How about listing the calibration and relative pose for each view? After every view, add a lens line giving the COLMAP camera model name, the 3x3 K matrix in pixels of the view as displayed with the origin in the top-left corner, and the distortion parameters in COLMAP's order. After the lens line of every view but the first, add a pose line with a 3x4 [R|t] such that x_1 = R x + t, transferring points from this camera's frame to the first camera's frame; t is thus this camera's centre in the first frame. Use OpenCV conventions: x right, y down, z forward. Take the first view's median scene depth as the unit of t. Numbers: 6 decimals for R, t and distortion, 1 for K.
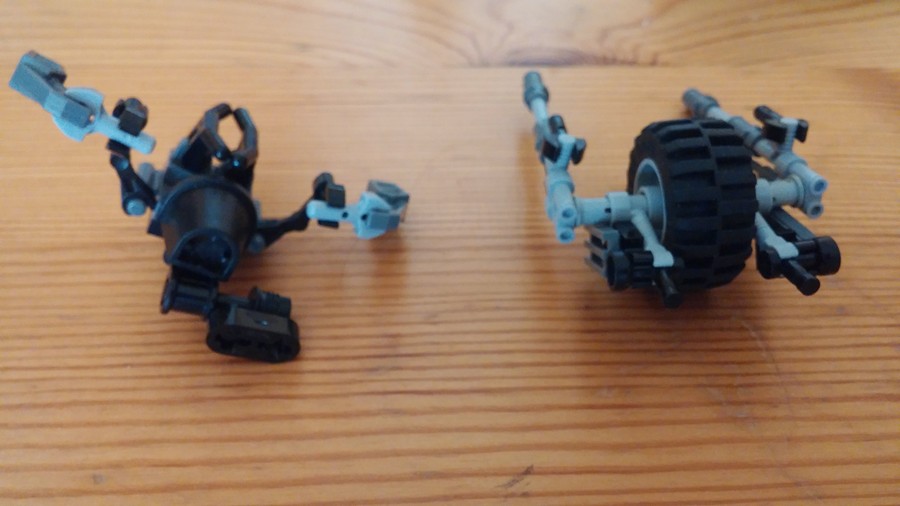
lens RADIAL K [[828.1, 0, 446.3], [0, 828.1, 255.1], [0, 0, 1]] dist [0.010368, 0.000000]
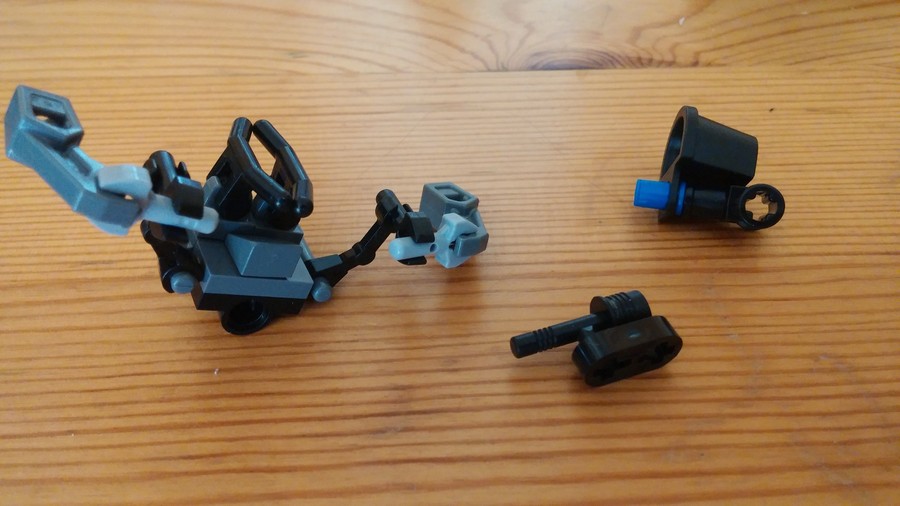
lens RADIAL K [[828.1, 0, 449.8], [0, 828.1, 252.5], [0, 0, 1]] dist [0.010368, 0.000000]
pose [[0.999777, -0.020479, -0.005152, -0.008950], [0.020221, 0.998738, -0.045973, 0.002808], [0.006087, 0.045858, 0.998929, 0.137326]]
